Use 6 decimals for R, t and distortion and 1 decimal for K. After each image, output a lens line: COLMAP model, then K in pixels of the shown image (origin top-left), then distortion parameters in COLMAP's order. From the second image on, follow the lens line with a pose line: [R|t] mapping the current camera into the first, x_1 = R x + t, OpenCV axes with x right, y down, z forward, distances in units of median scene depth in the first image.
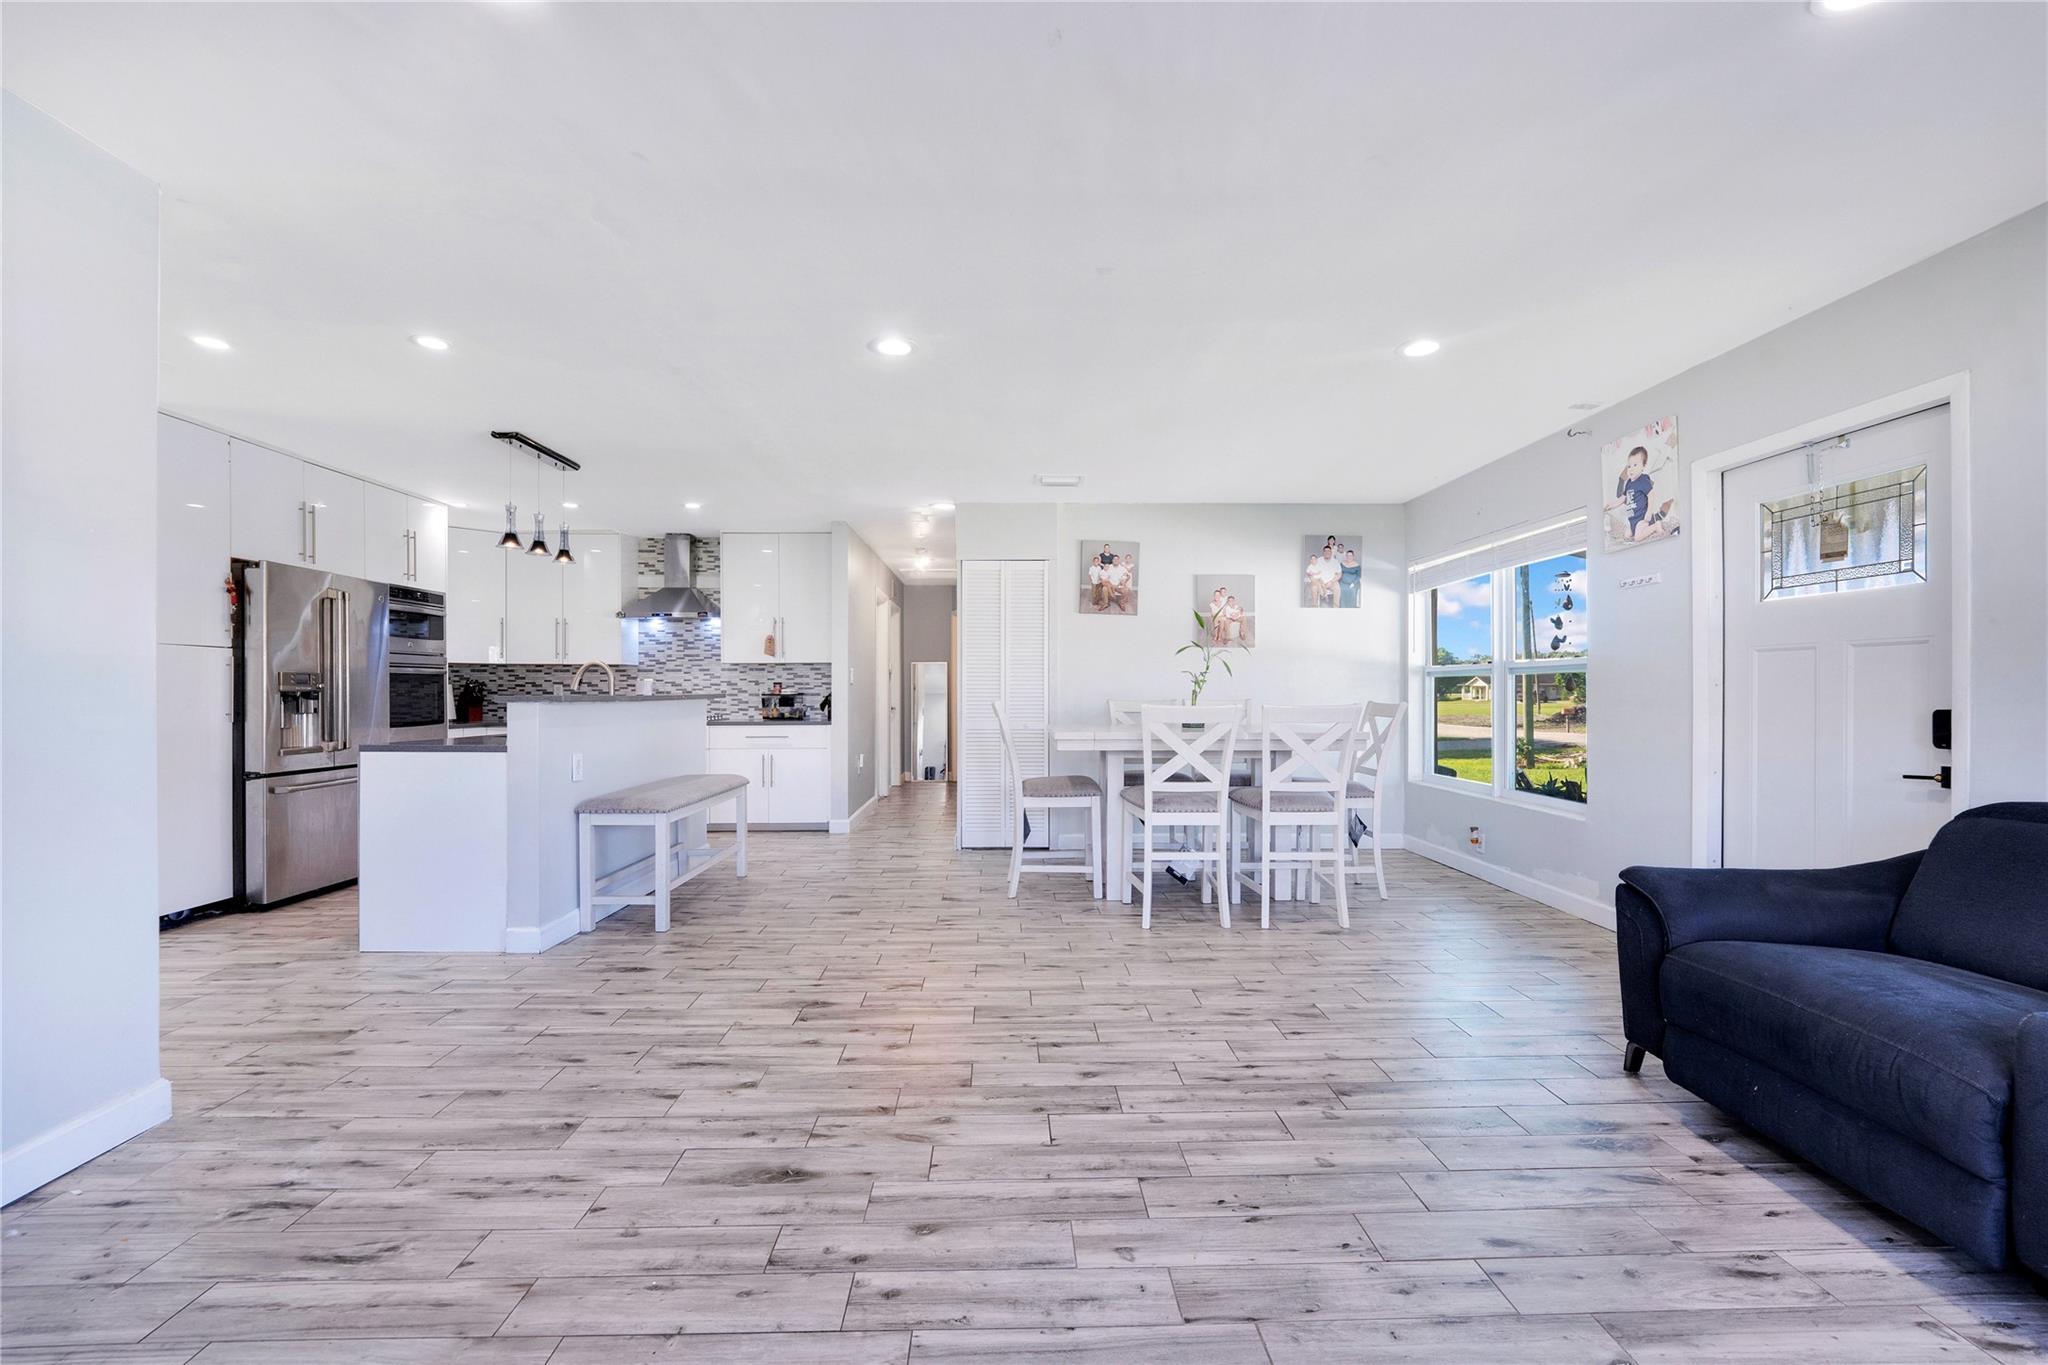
lens RADIAL K [[819.0, 0, 995.2], [0, 819.0, 693.2], [0, 0, 1]] dist [-0.014398, -0.000096]
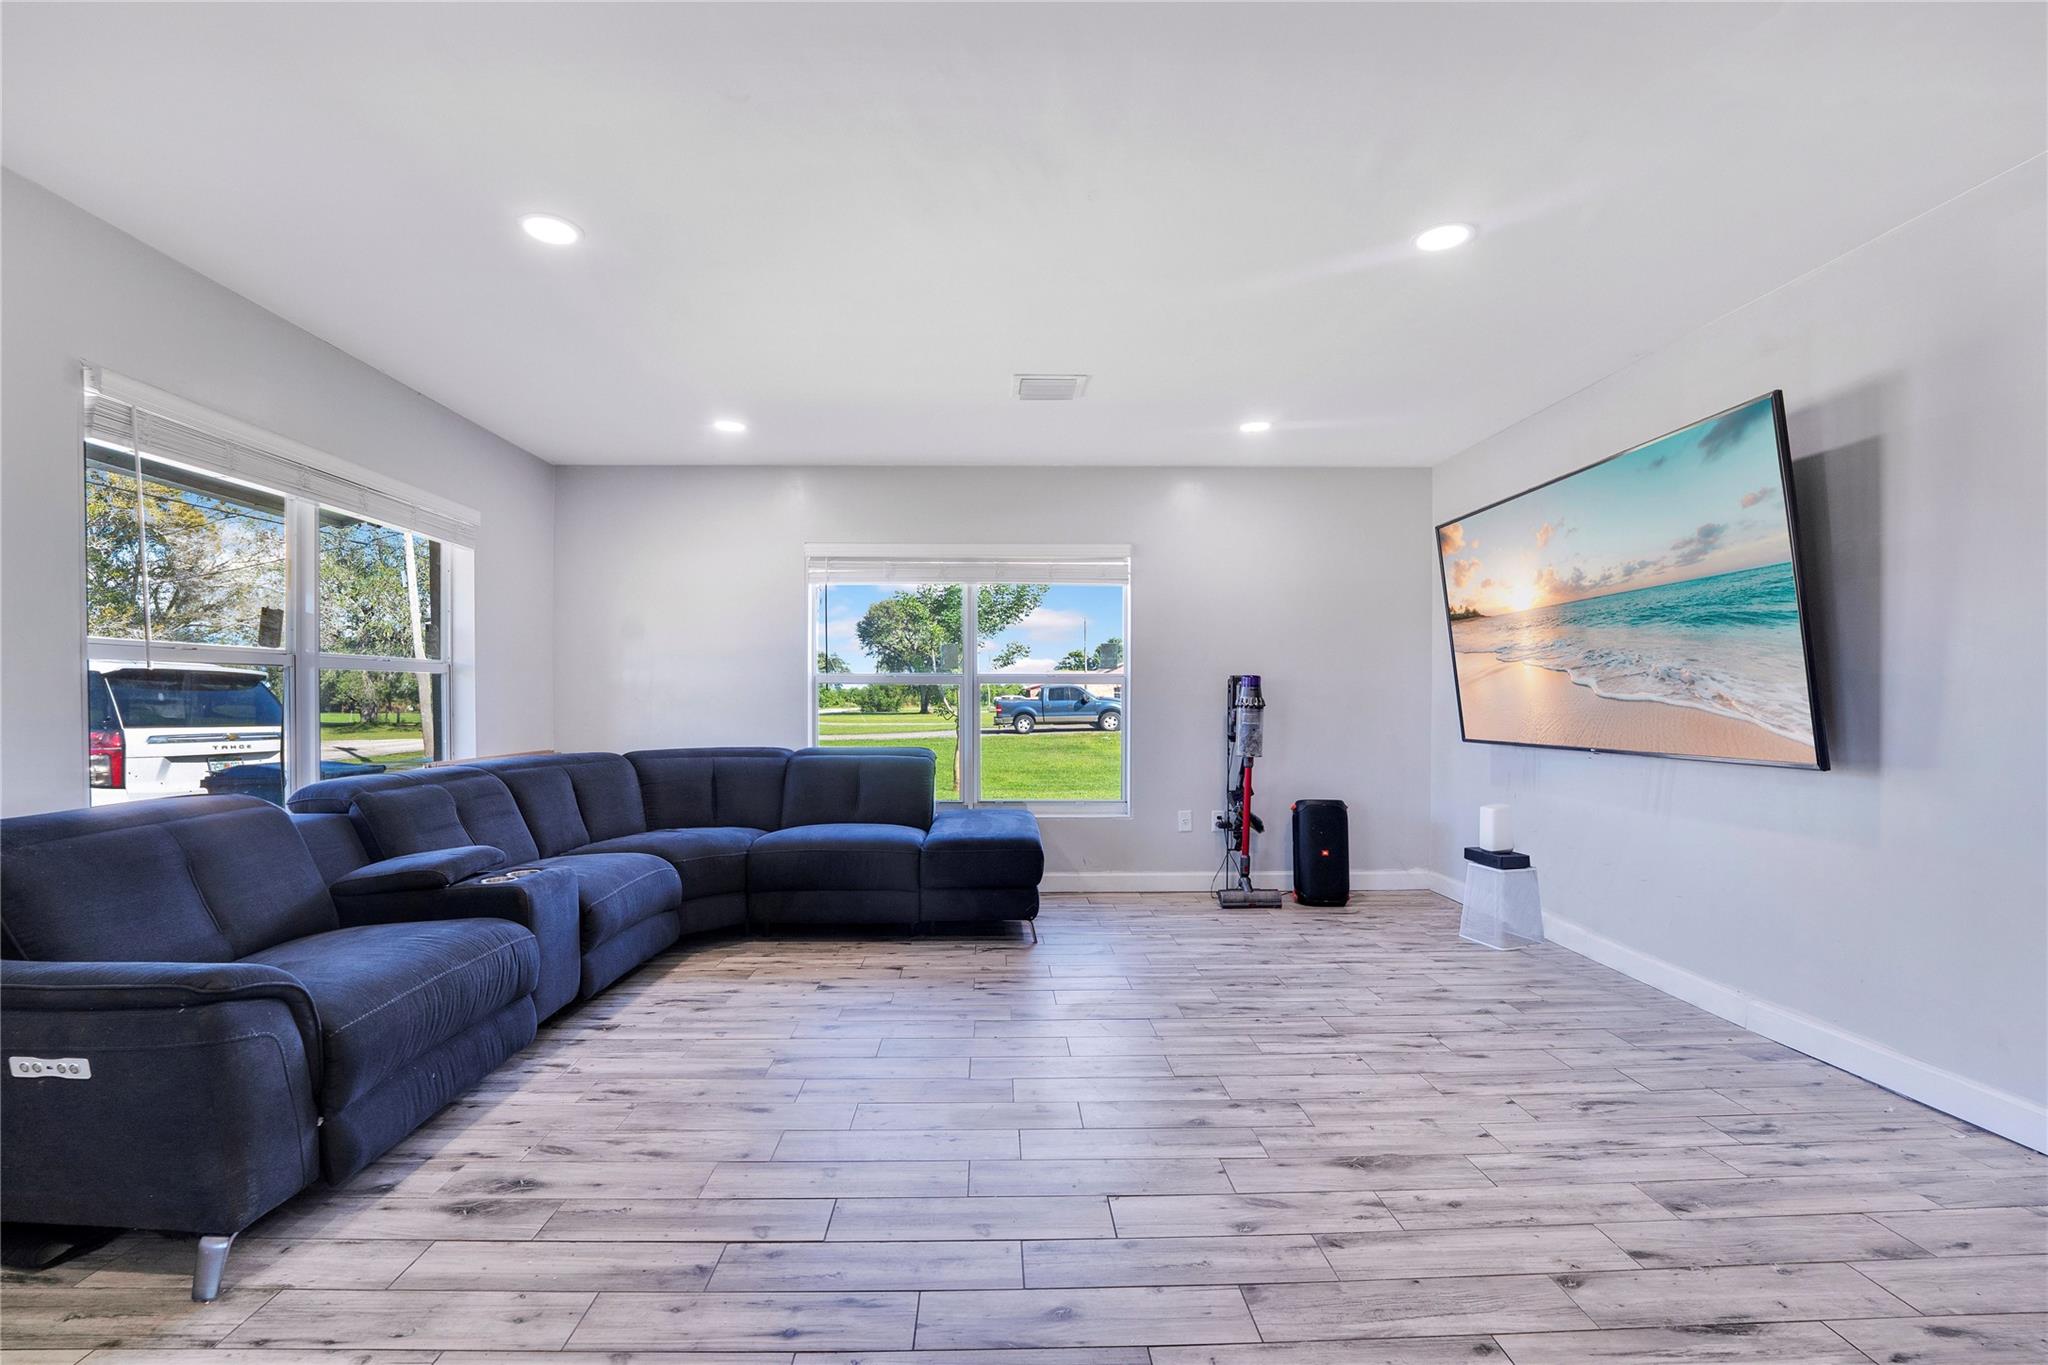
lens RADIAL K [[878.7, 0, 960.2], [0, 878.7, 710.2], [0, 0, 1]] dist [-0.022155, 0.000166]
pose [[-0.999824, 0.003489, 0.018460, 0.086144], [0.003835, 0.999817, 0.018754, -0.003136], [-0.018391, 0.018822, -0.999654, 0.790790]]
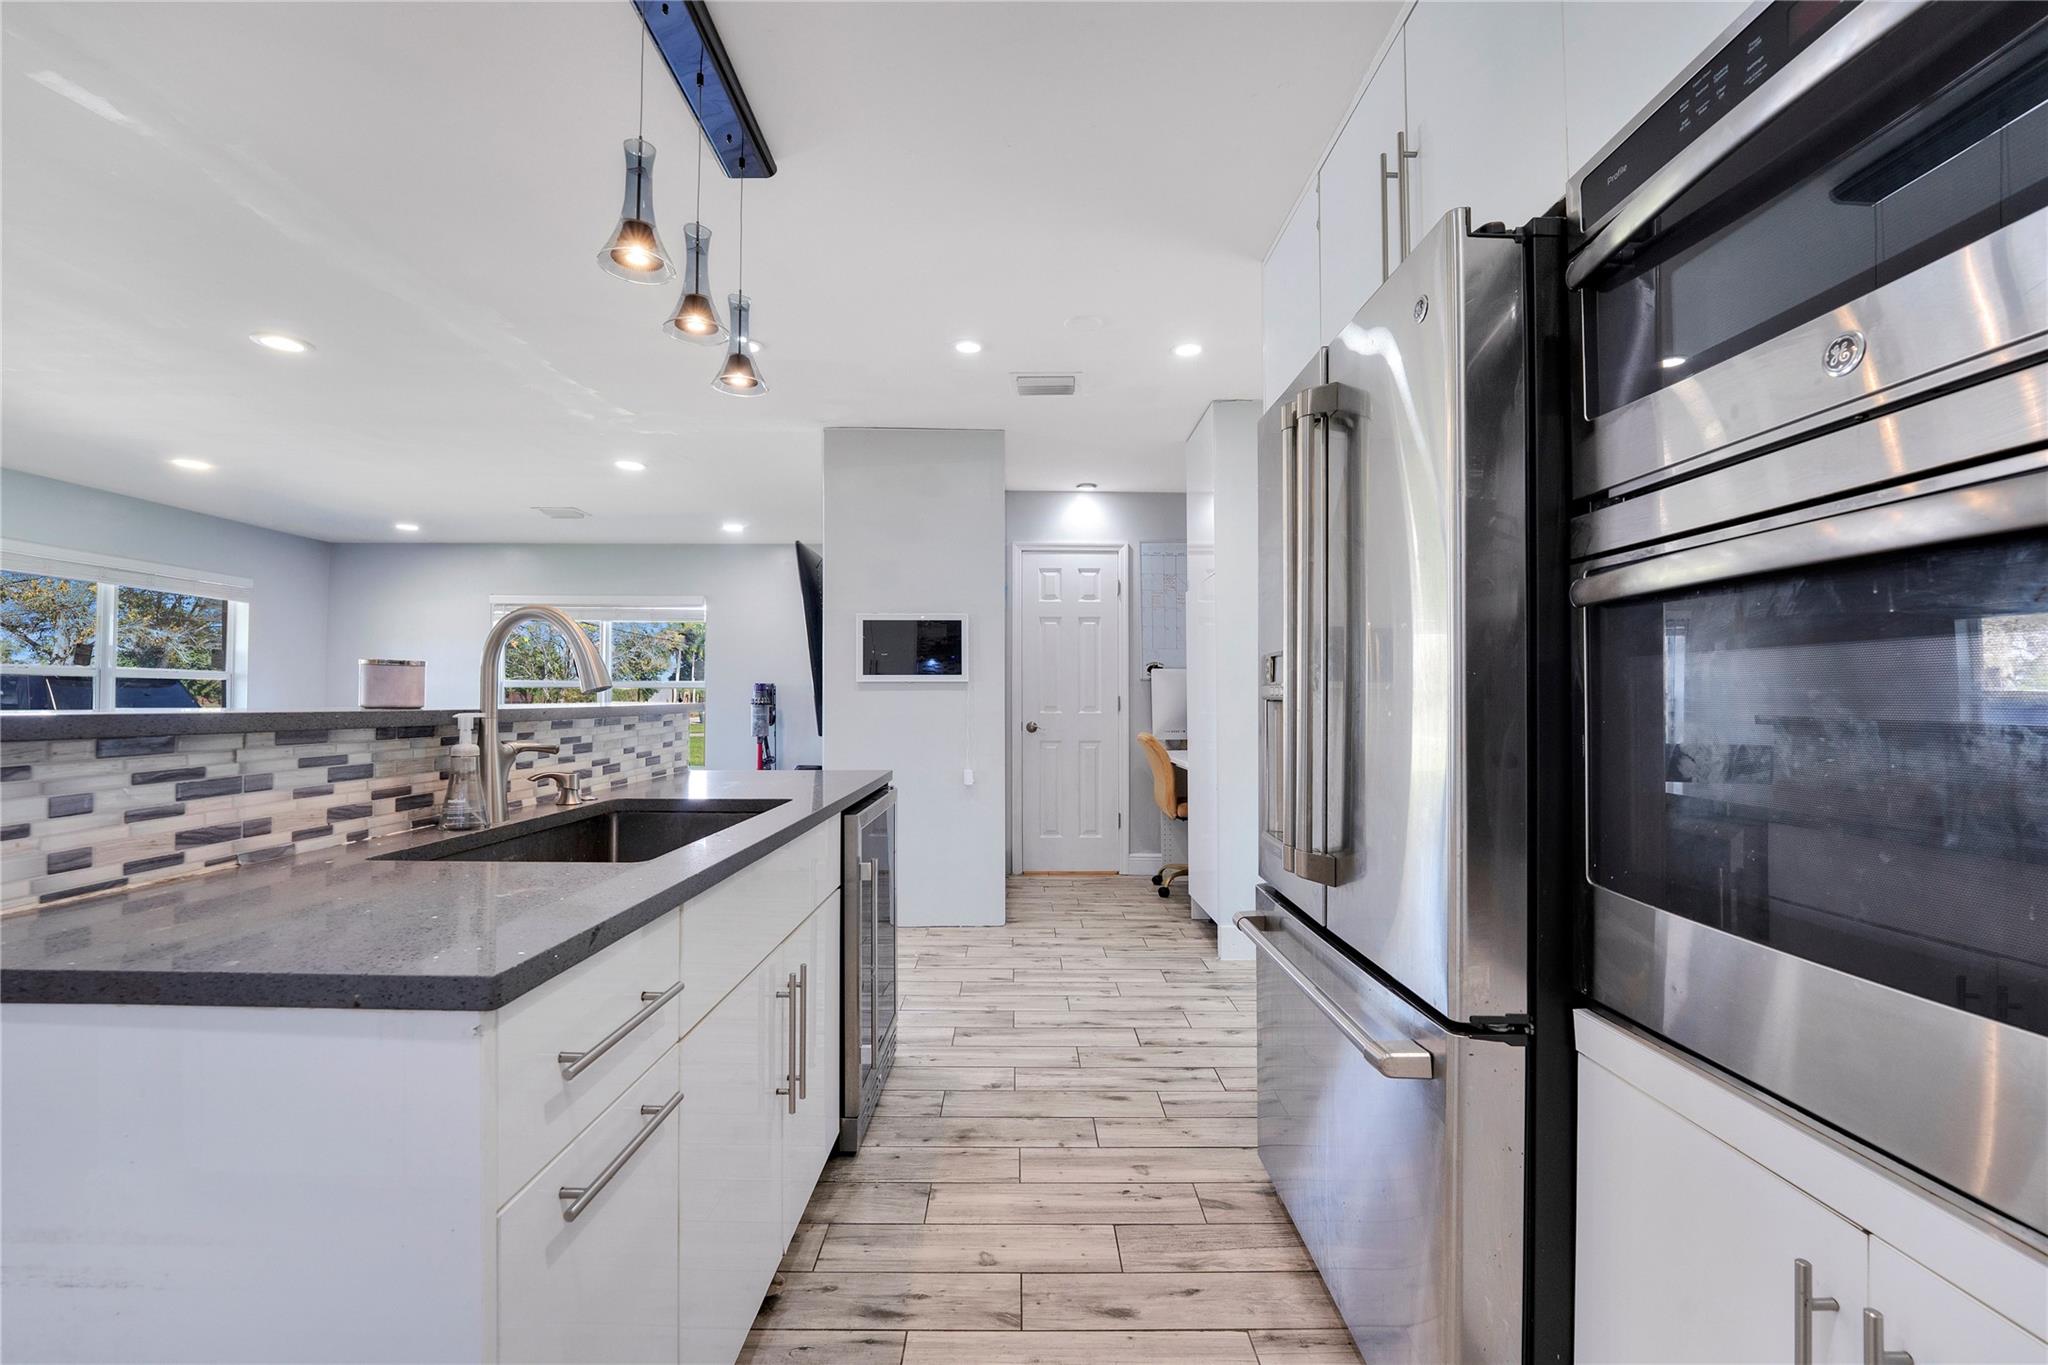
lens RADIAL K [[897.5, 0, 1024.0], [0, 897.5, 682.5], [0, 0, 1]] dist [-0.002636, -0.000393]
pose [[-0.999191, -0.002071, 0.040164, -0.660209], [-0.002660, 0.999890, -0.014604, -0.002959], [-0.040129, -0.014699, -0.999086, 1.278120]]
